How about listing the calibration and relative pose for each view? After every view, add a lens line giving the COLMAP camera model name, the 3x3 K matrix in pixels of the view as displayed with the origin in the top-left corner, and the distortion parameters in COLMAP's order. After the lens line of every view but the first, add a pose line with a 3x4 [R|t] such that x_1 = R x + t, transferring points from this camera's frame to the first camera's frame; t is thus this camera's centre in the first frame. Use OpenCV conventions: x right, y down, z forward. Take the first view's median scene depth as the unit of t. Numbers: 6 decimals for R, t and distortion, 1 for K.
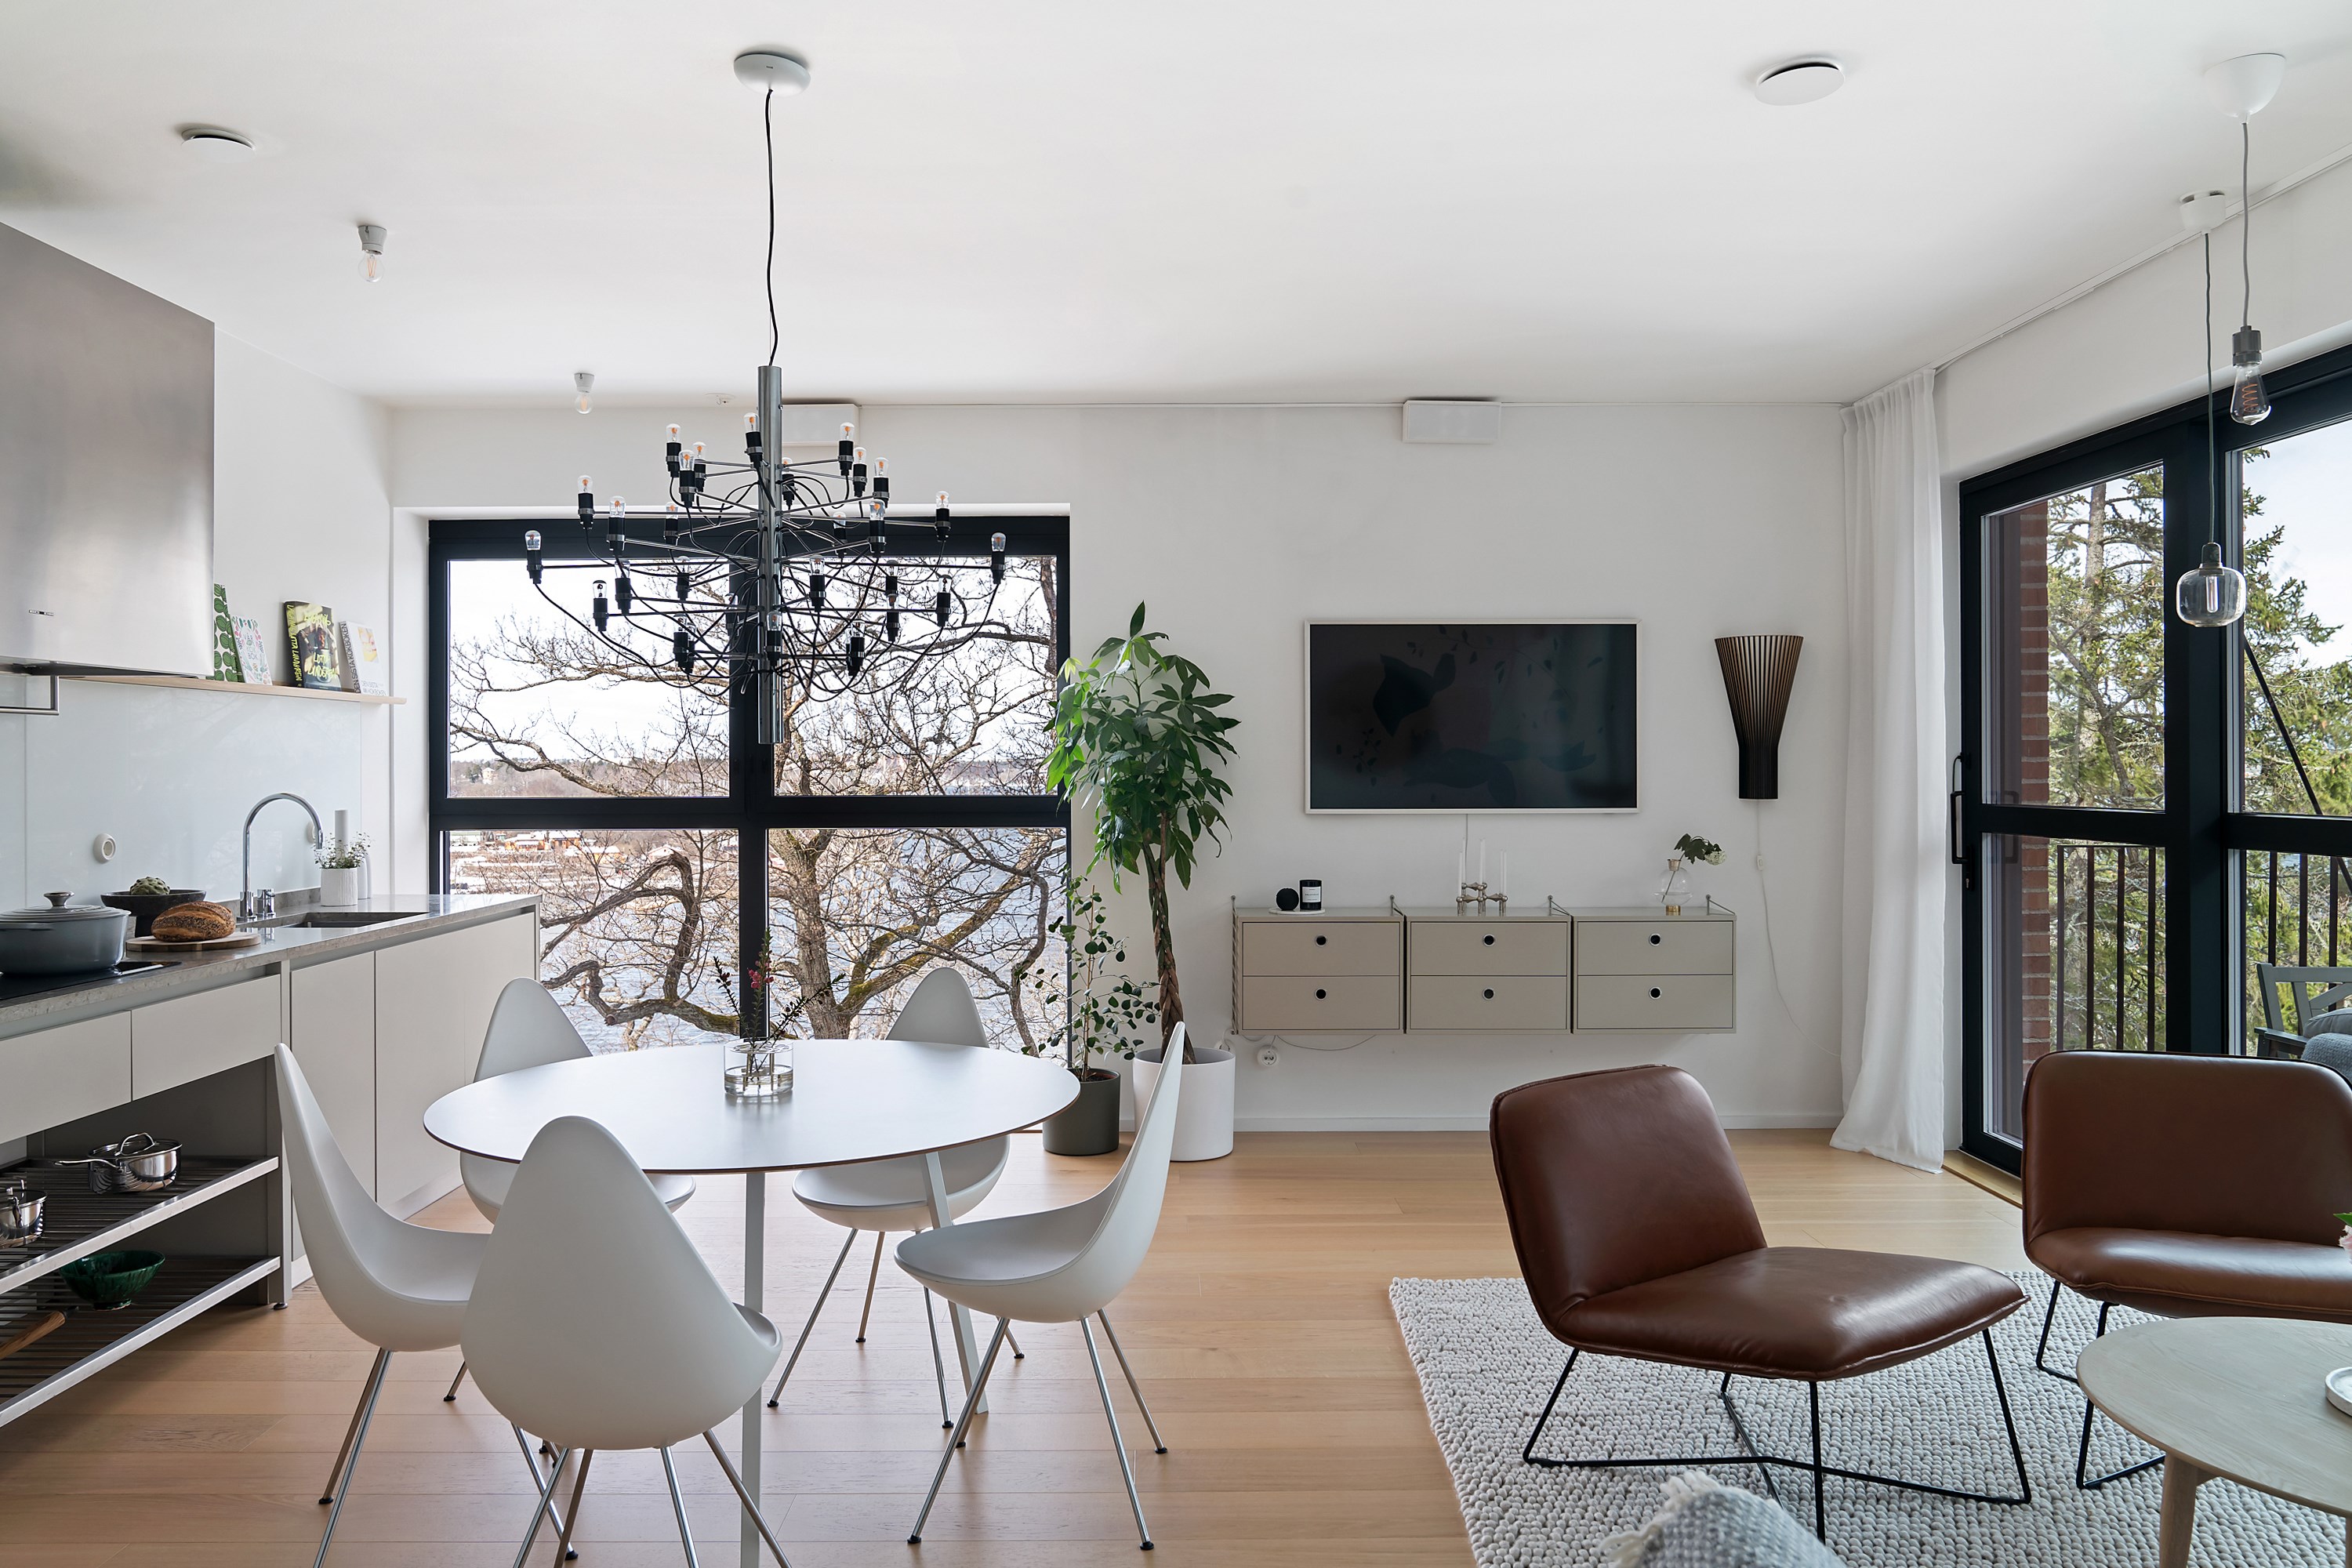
lens RADIAL K [[1573.6, 0, 1180.6], [0, 1573.6, 777.7], [0, 0, 1]] dist [-0.010090, 0.008280]
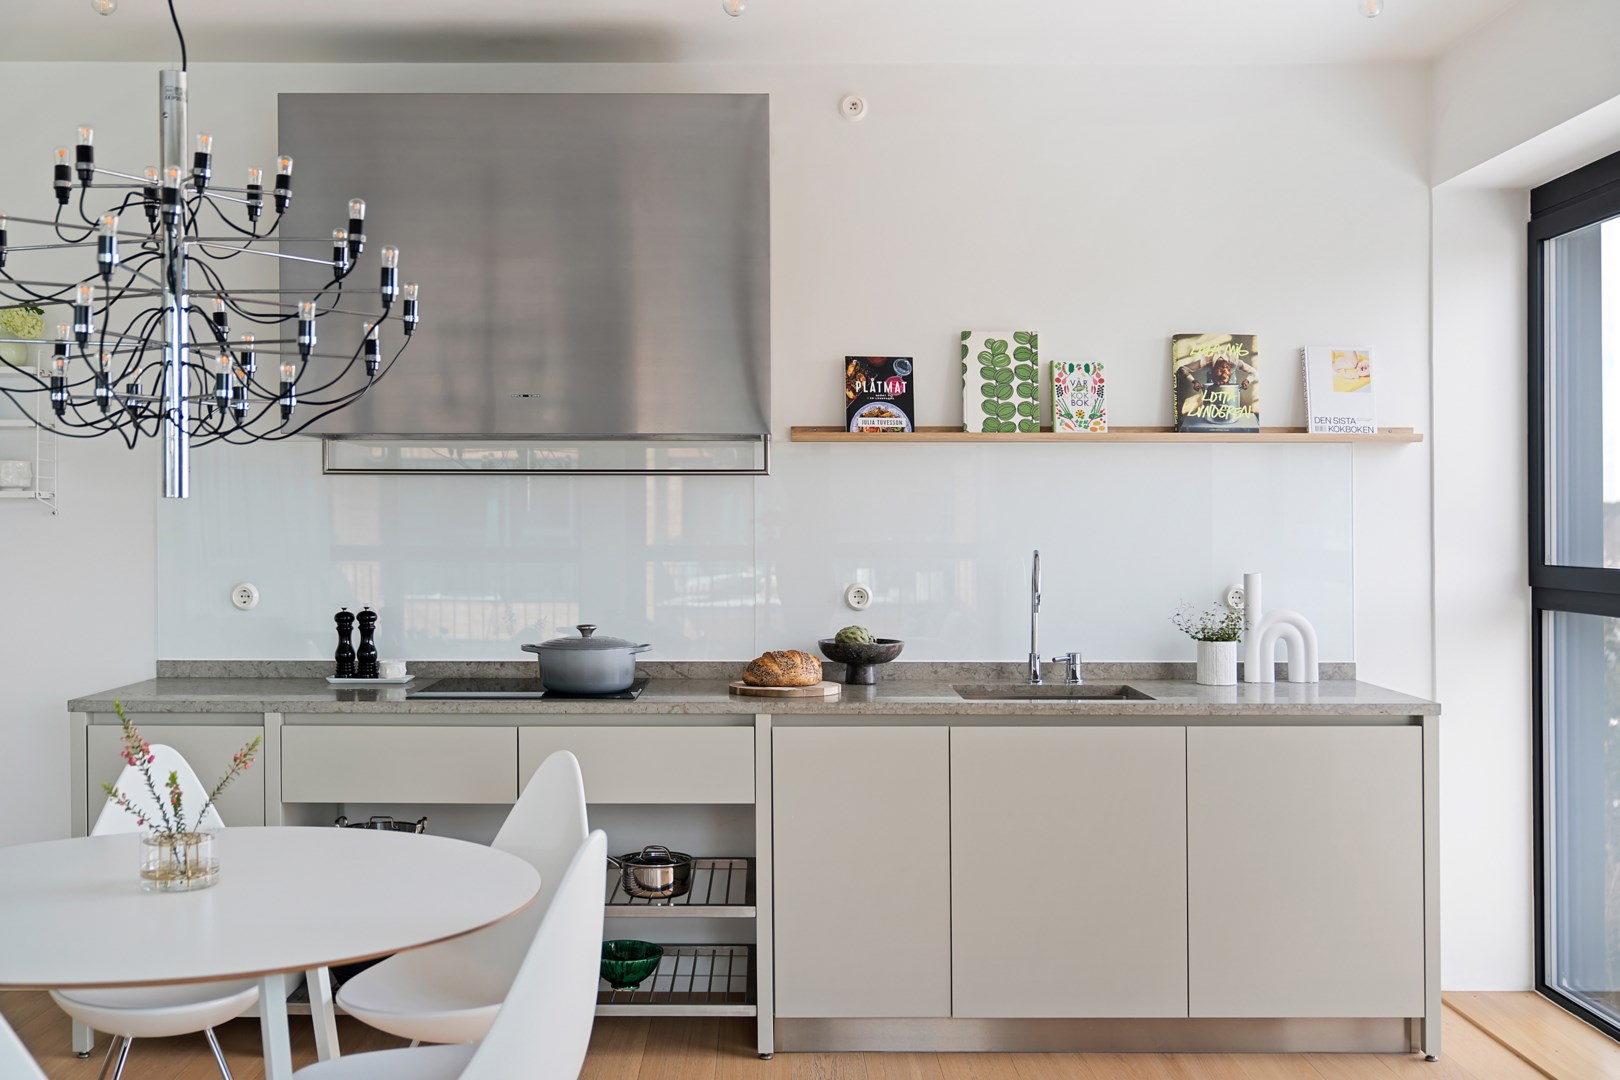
lens RADIAL K [[1767.0, 0, 796.4], [0, 1767.0, 540.1], [0, 0, 1]] dist [0.007026, 0.000000]
pose [[0.006274, 0.015702, -0.999857, 0.383545], [-0.008261, 0.999843, 0.015650, -0.008927], [0.999946, 0.008162, 0.006402, 0.689890]]
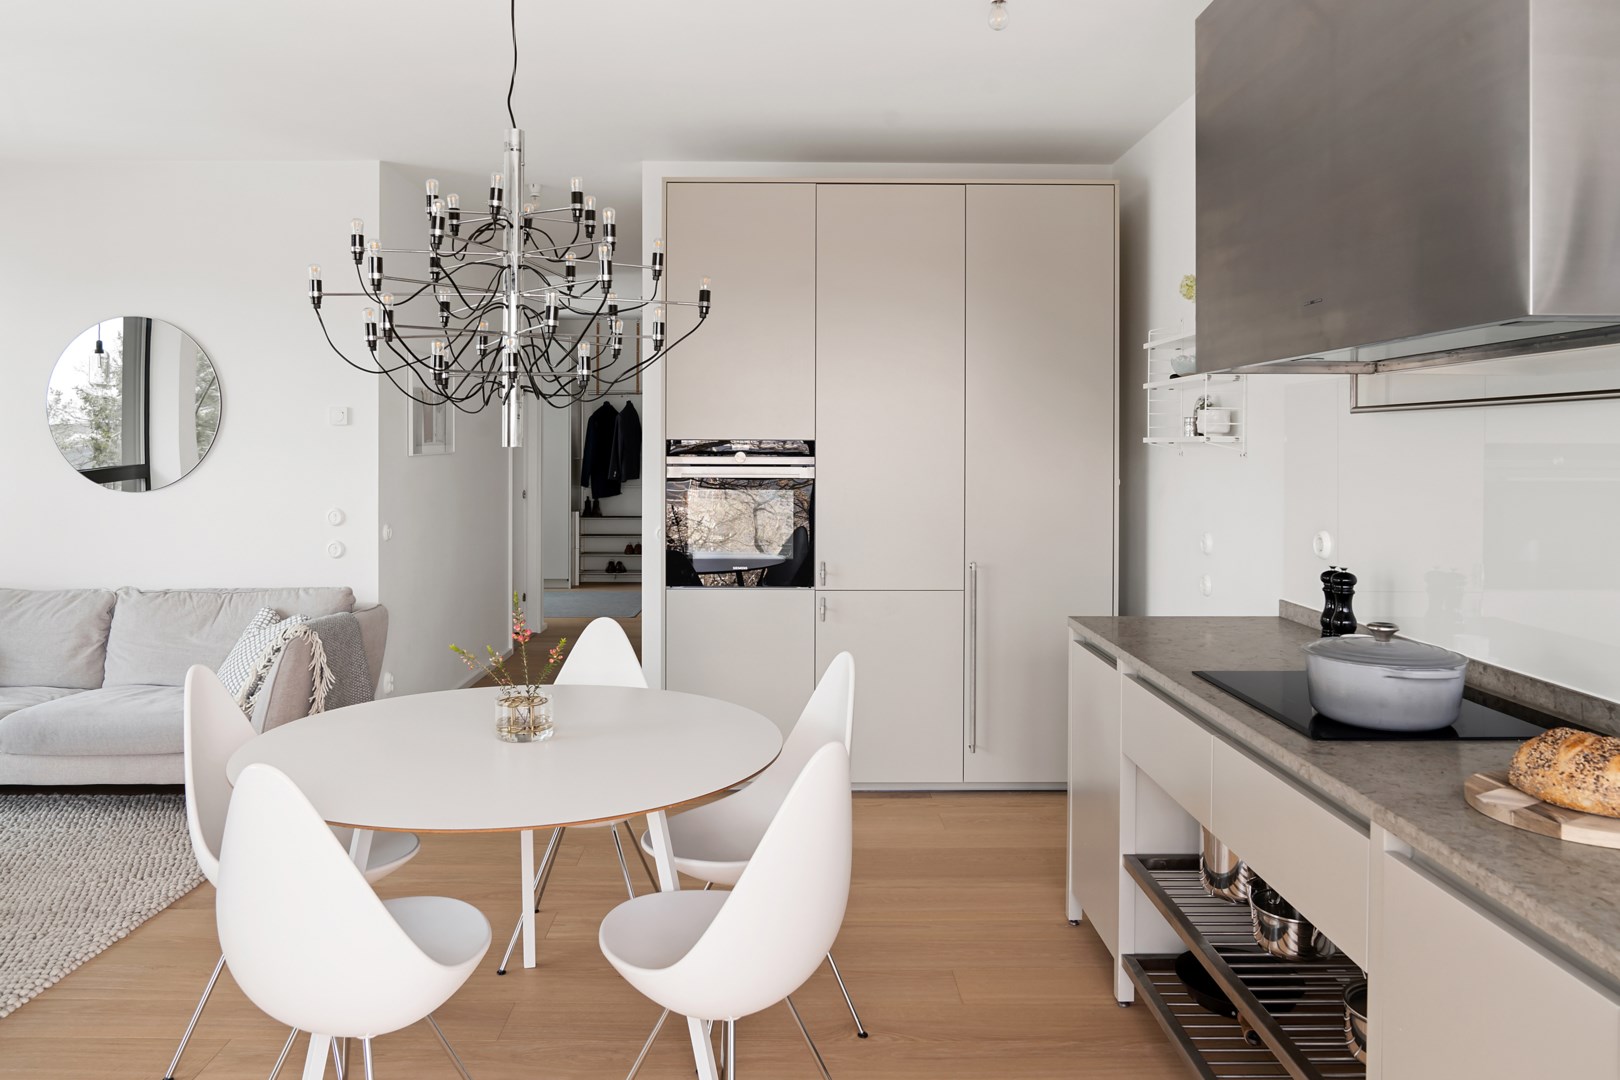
lens RADIAL K [[1114.4, 0, 818.3], [0, 1114.4, 494.9], [0, 0, 1]] dist [-0.024154, 0.005377]
pose [[-0.999994, -0.001704, -0.002937, -0.249673], [-0.001828, 0.999091, 0.042588, -0.009855], [0.002862, 0.042593, -0.999088, 0.937739]]
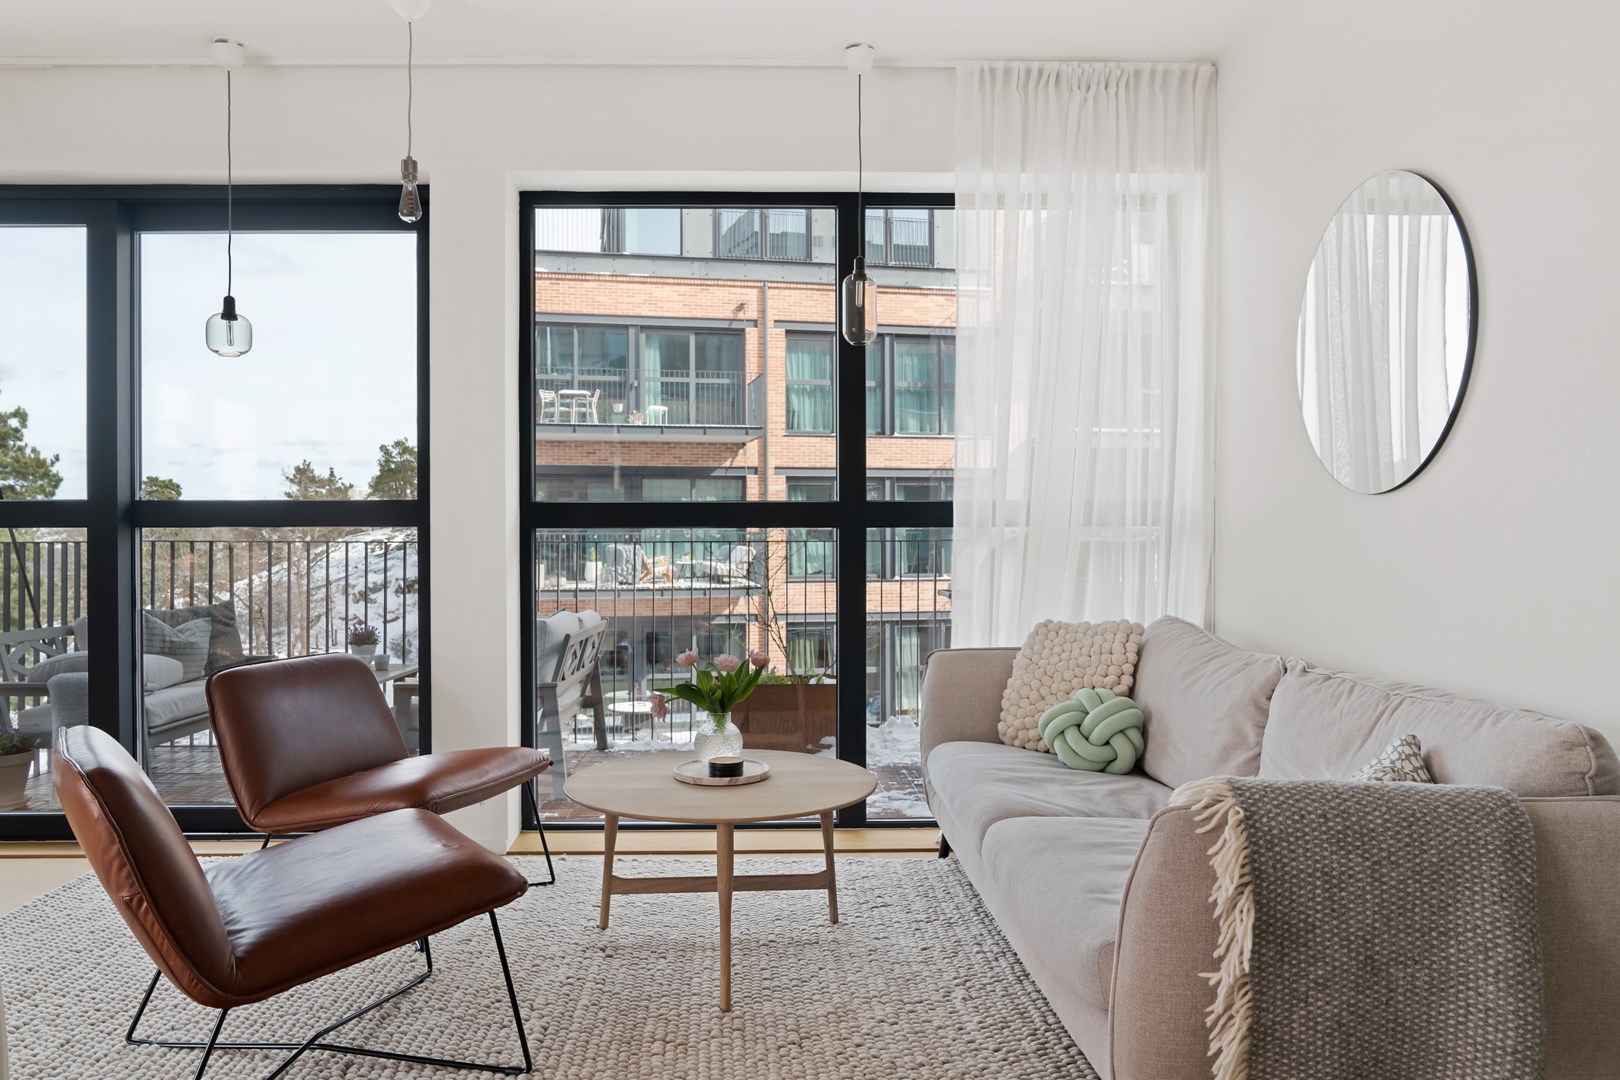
lens RADIAL K [[1114.4, 0, 780.1], [0, 1114.4, 538.9], [0, 0, 1]] dist [-0.024154, 0.005377]
pose [[0.006328, -0.002714, 0.999976, -0.201512], [0.006697, 0.999974, 0.002671, 0.041902], [-0.999958, 0.006680, 0.006346, 0.329397]]
